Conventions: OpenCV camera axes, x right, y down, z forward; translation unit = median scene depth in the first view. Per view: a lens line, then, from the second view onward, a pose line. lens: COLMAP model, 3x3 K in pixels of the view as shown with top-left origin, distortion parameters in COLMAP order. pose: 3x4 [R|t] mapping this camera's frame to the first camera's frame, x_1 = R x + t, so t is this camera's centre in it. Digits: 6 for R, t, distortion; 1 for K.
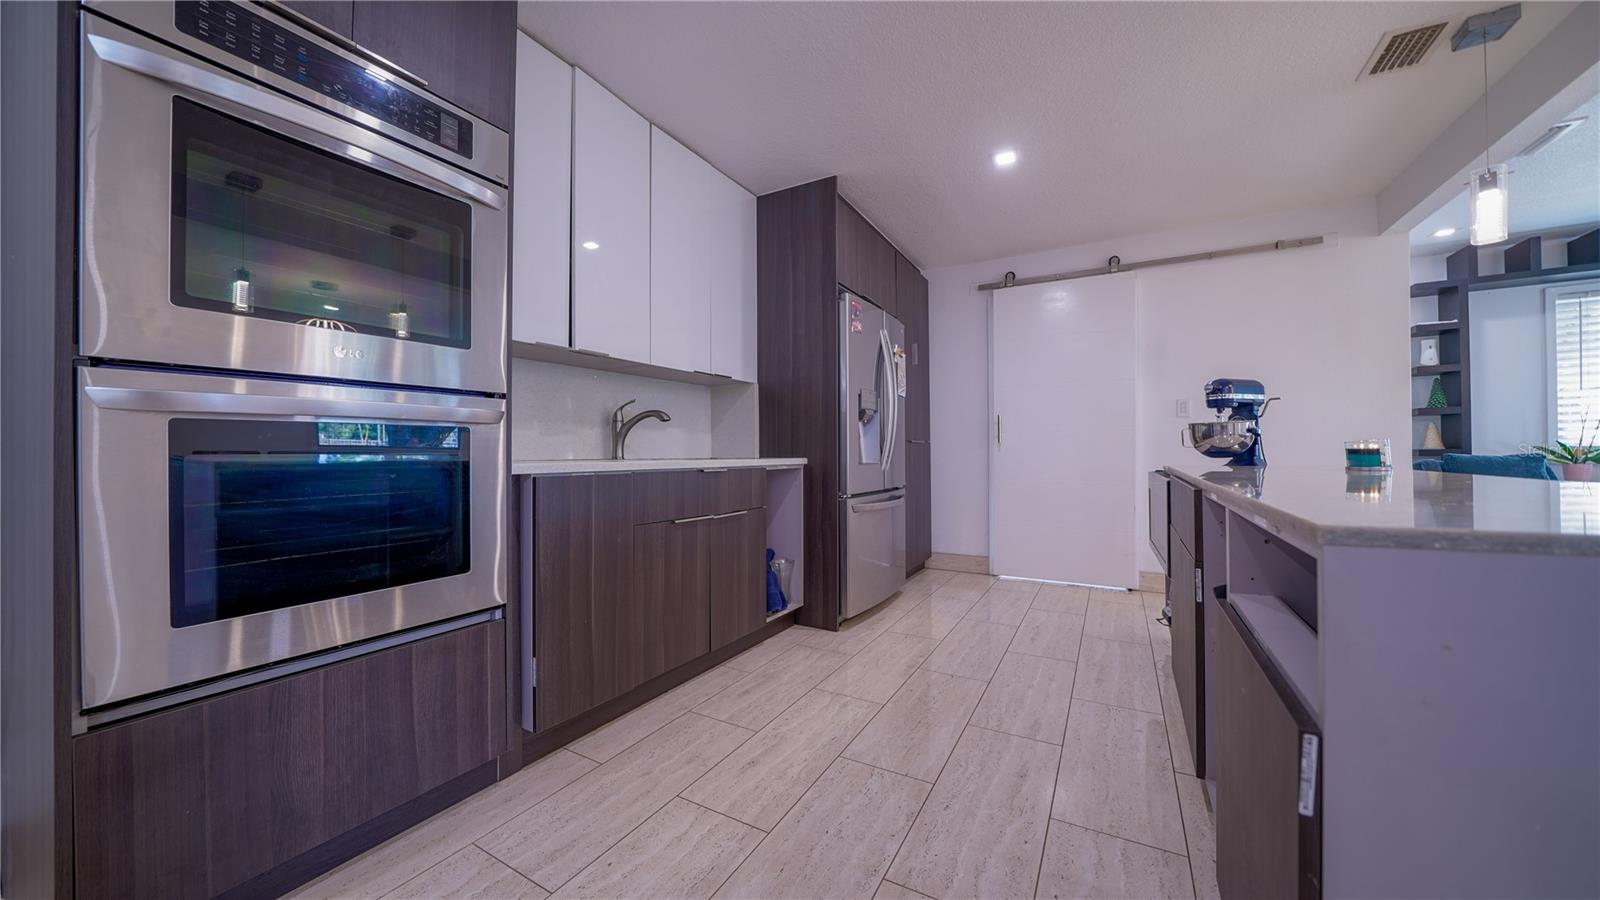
lens RADIAL K [[565.9, 0, 800.0], [0, 565.9, 450.0], [0, 0, 1]] dist [-0.029104, 0.005075]
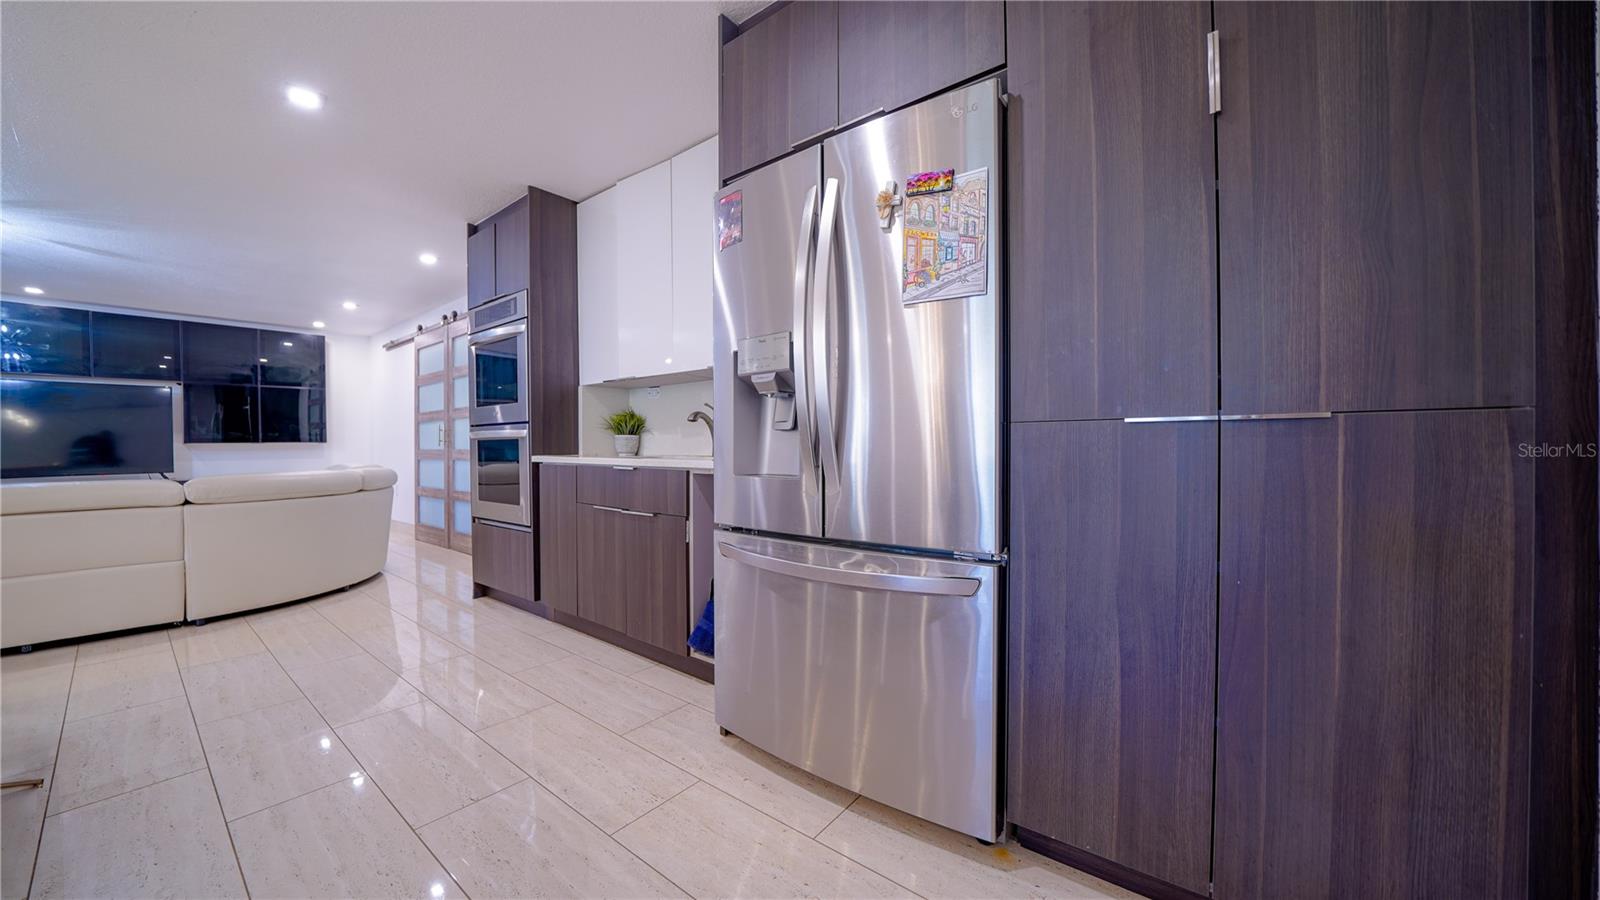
lens RADIAL K [[565.9, 0, 800.0], [0, 565.9, 450.0], [0, 0, 1]] dist [-0.029104, 0.005075]
pose [[-0.160044, 0.017456, -0.986956, 0.731818], [0.004942, 0.999845, 0.016882, -0.014076], [0.987098, -0.002176, -0.160105, 1.284644]]
